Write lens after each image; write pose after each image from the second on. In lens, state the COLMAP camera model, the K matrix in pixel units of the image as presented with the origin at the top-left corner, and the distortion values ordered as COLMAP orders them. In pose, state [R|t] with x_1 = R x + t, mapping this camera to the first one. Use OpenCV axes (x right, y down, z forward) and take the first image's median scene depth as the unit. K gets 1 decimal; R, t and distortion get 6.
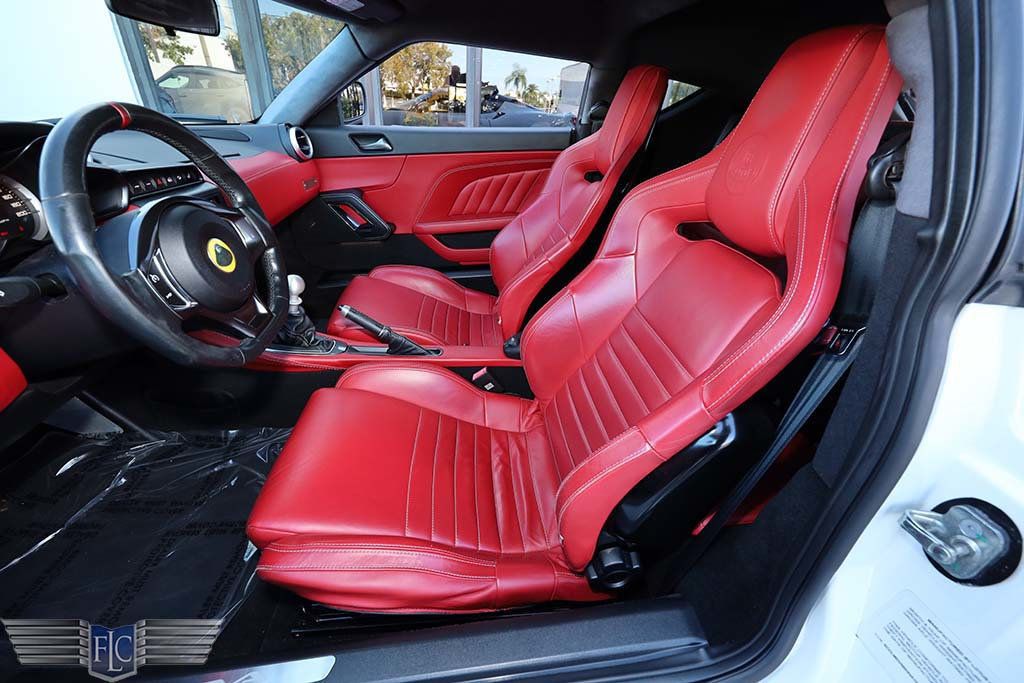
lens RADIAL K [[408.9, 0, 513.9], [0, 408.9, 340.8], [0, 0, 1]] dist [-0.003810, -0.000082]
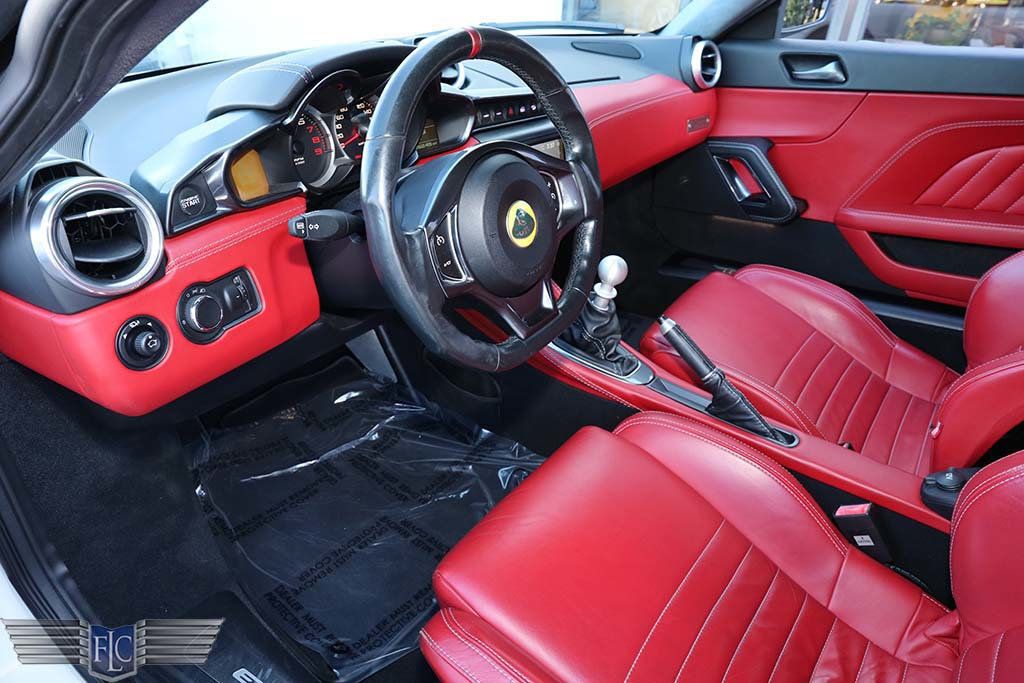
lens RADIAL K [[641.7, 0, 512.9], [0, 641.7, 338.3], [0, 0, 1]] dist [-0.001390, -0.001358]
pose [[0.739952, 0.300611, -0.601750, 0.024019], [-0.321304, 0.943886, 0.076432, -0.052243], [0.590960, 0.136789, 0.795019, 0.045215]]
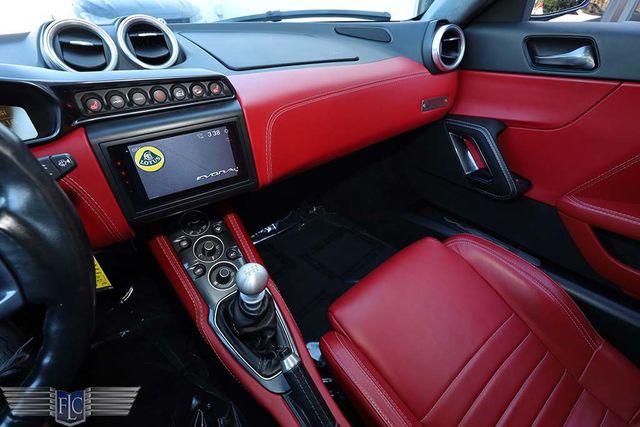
lens RADIAL K [[300.1, 0, 317.7], [0, 300.1, 213.6], [0, 0, 1]] dist [-0.000078, -0.000031]
pose [[0.545804, 0.442034, -0.711831, -0.201780], [-0.395769, 0.884794, 0.245980, -0.385487], [0.738555, 0.147464, 0.657868, 0.763417]]
